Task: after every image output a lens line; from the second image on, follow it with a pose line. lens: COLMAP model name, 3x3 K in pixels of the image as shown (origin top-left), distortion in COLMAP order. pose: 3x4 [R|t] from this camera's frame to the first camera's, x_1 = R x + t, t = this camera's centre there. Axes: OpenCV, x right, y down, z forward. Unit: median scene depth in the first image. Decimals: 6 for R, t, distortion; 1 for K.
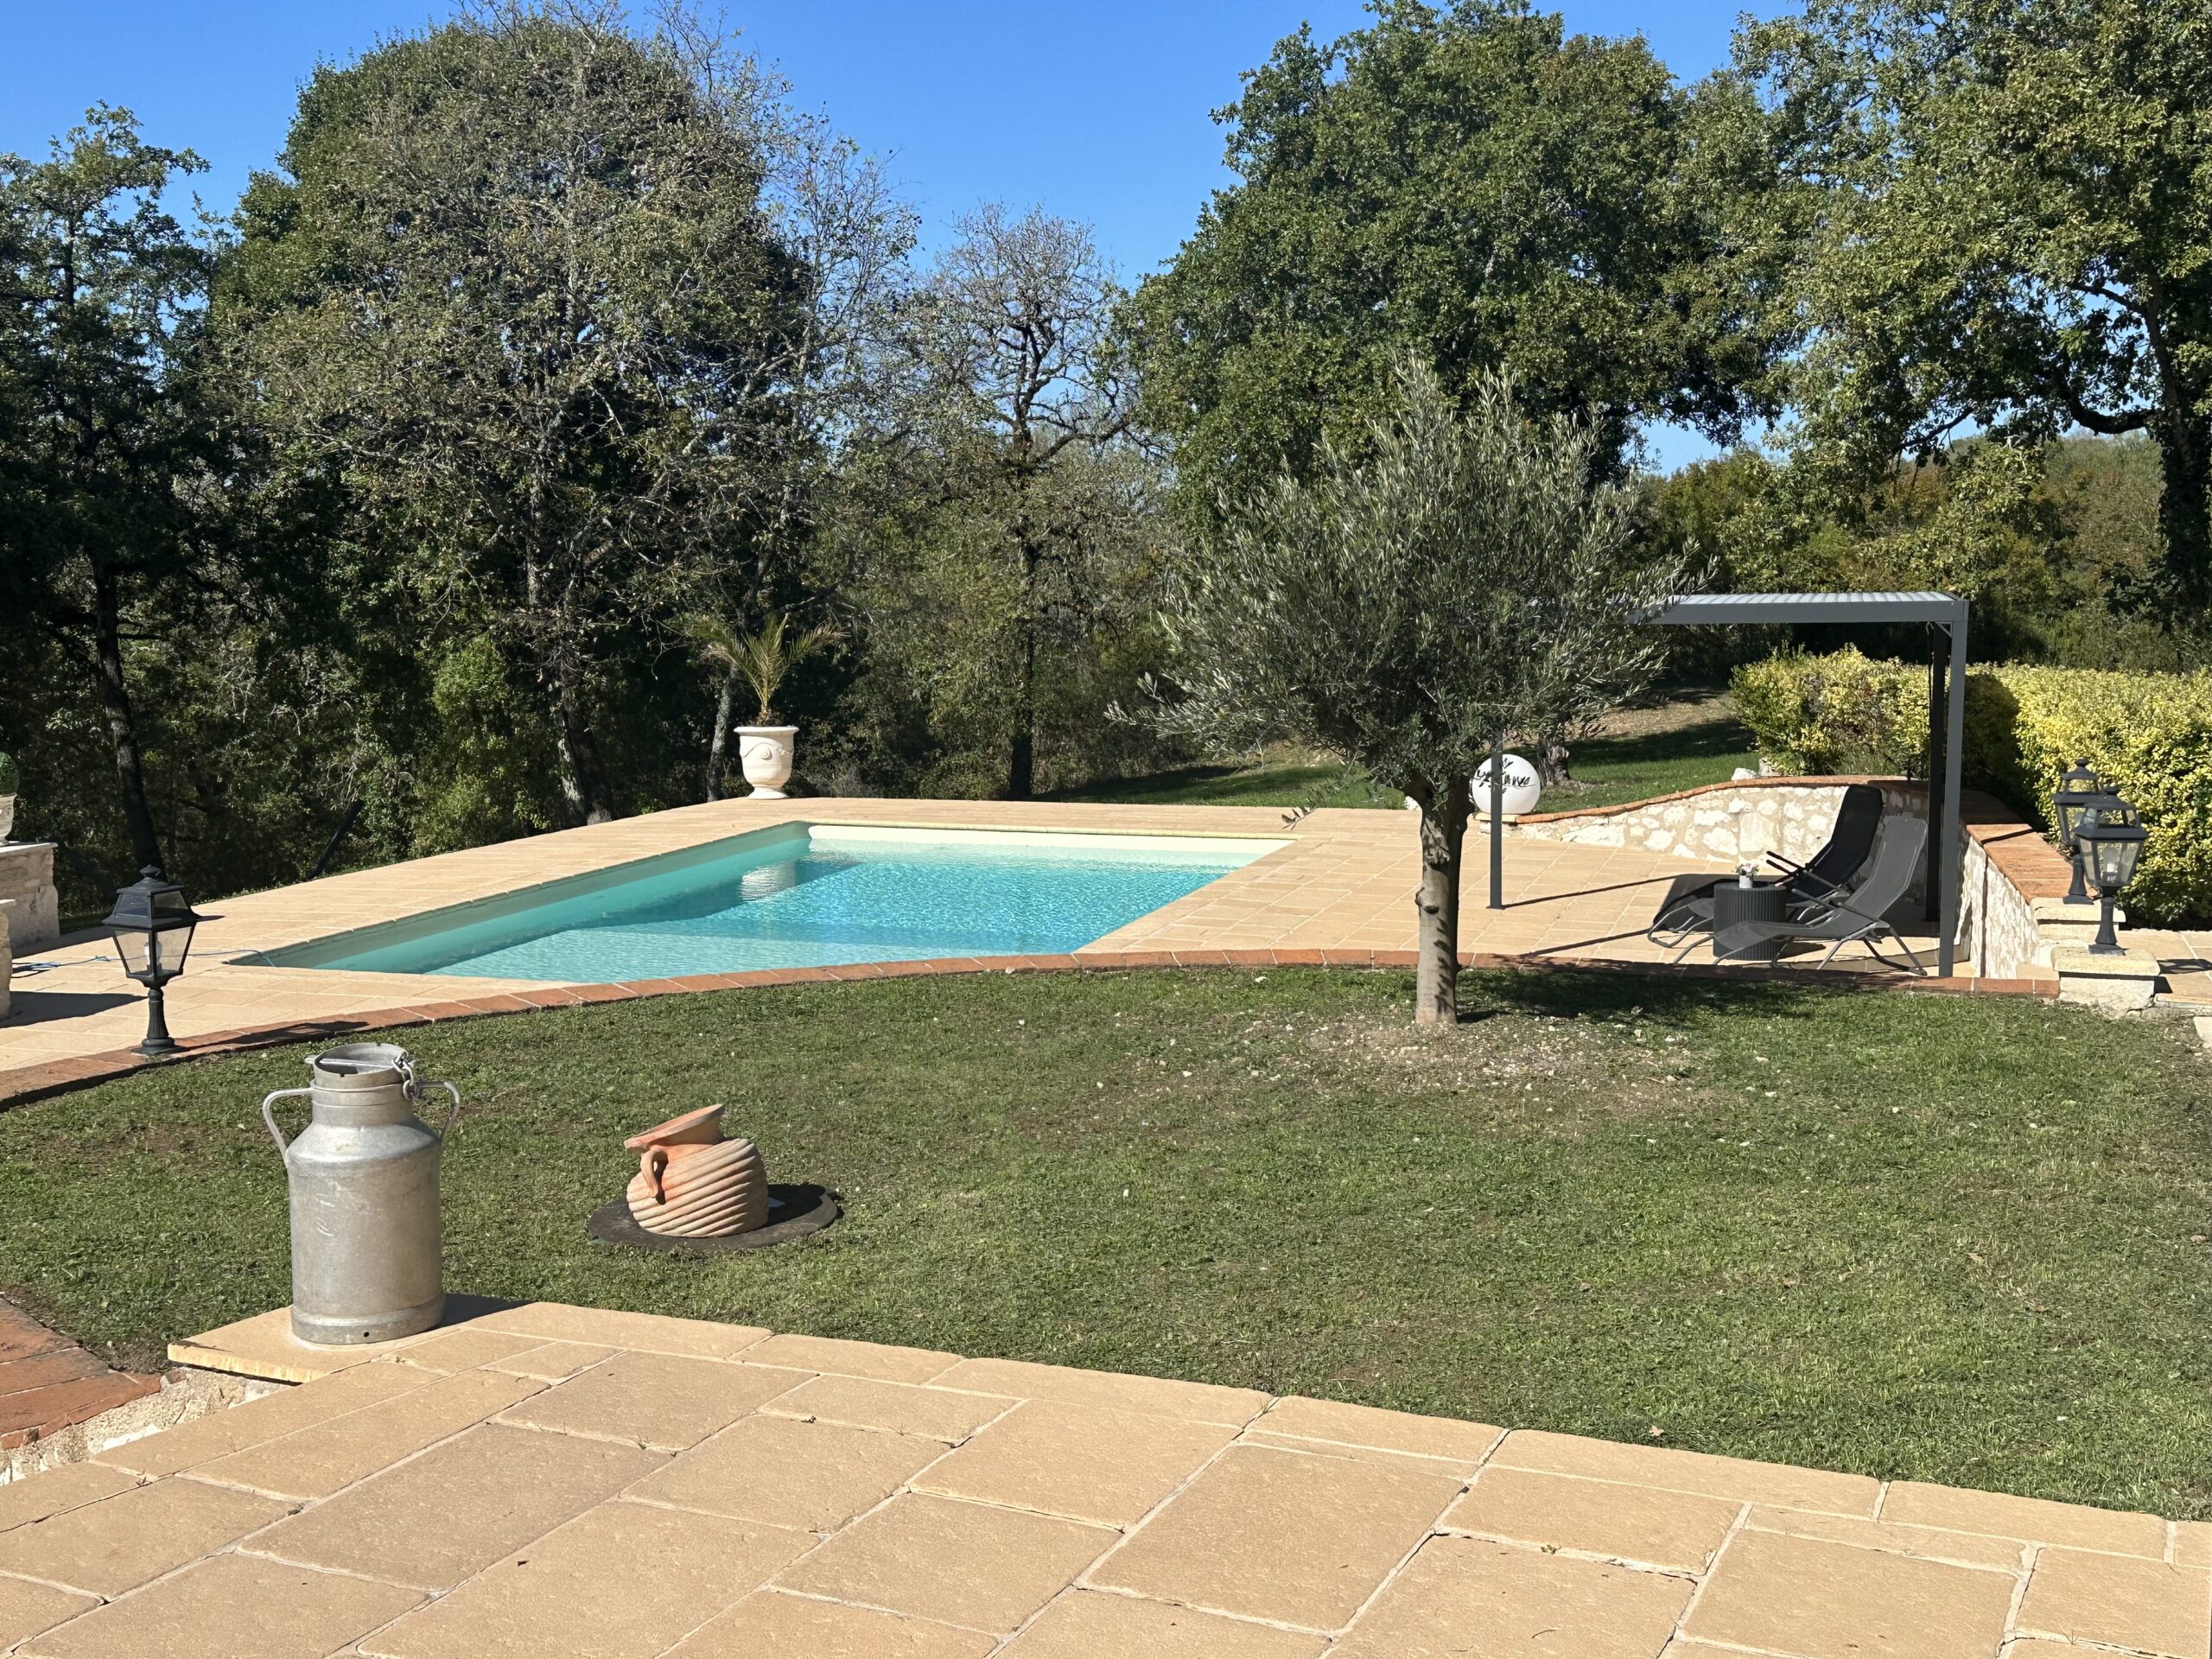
lens RADIAL K [[2604.3, 0, 1083.2], [0, 2604.3, 829.6], [0, 0, 1]] dist [0.108245, 0.000000]
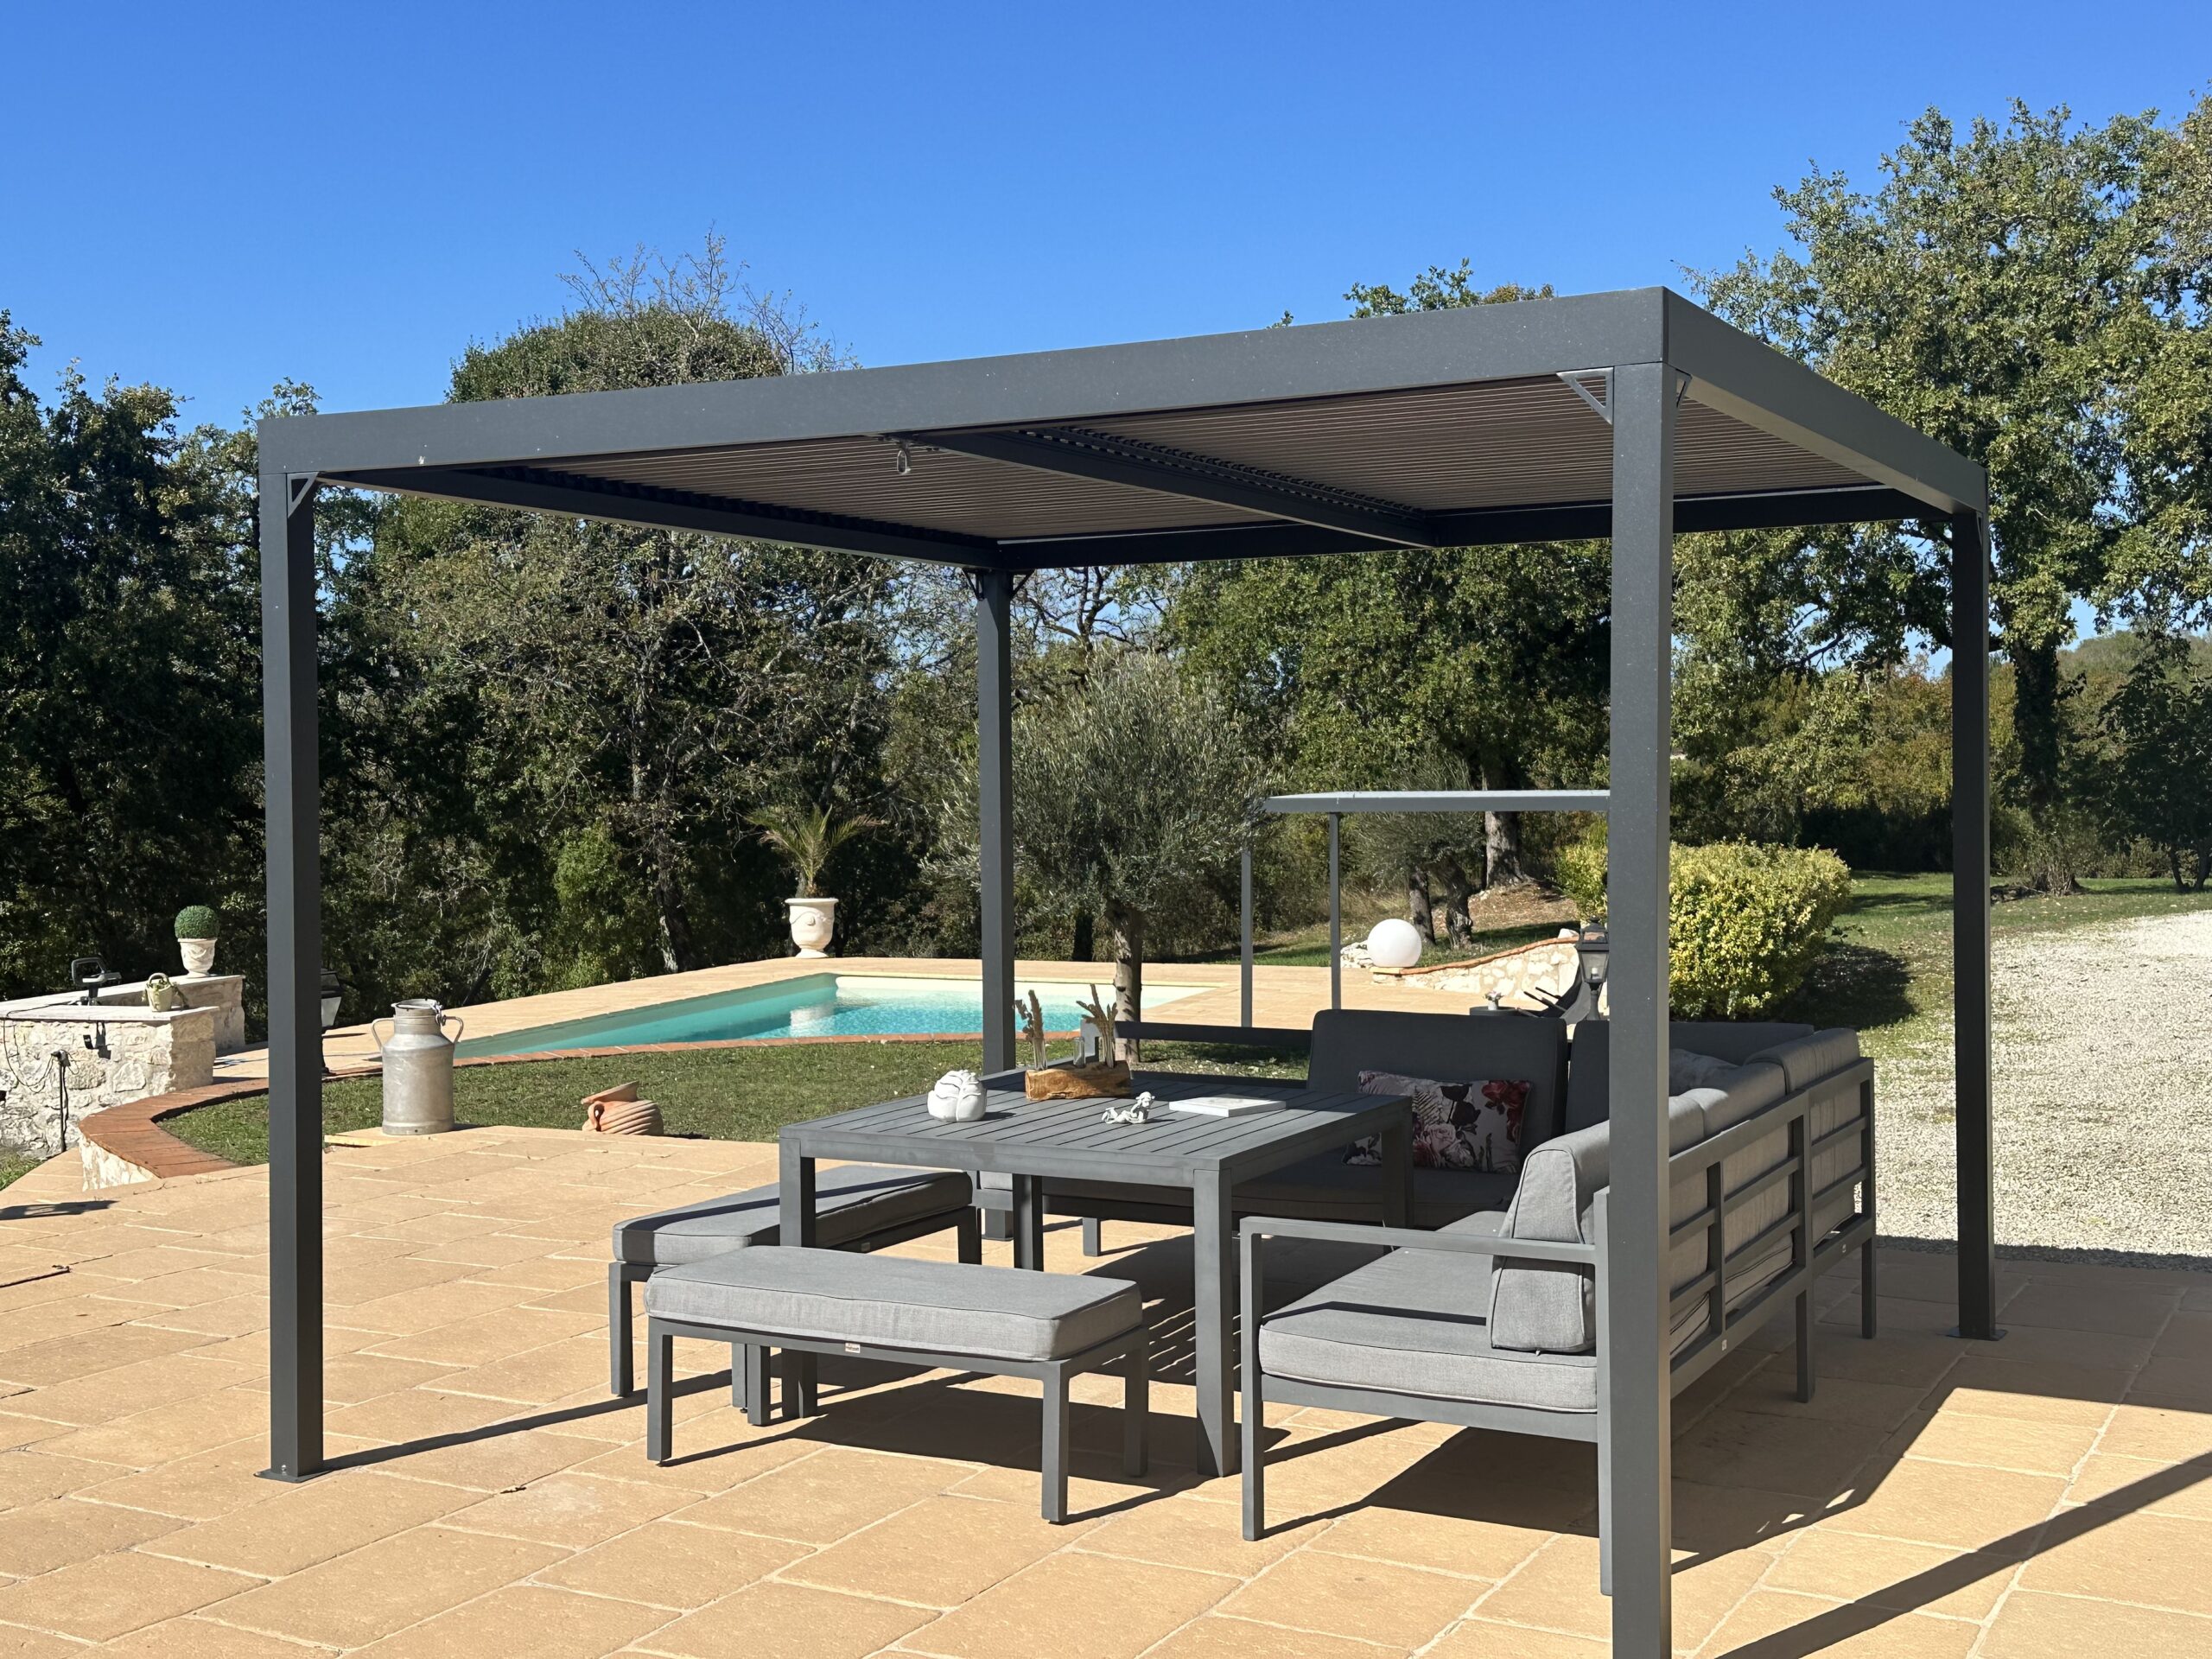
lens RADIAL K [[2604.3, 0, 1116.9], [0, 2604.3, 838.3], [0, 0, 1]] dist [0.108245, 0.000000]
pose [[0.999133, -0.000162, -0.041635, 0.054412], [-0.002809, 0.997451, -0.071298, 0.014349], [0.041541, 0.071353, 0.996586, -0.158550]]
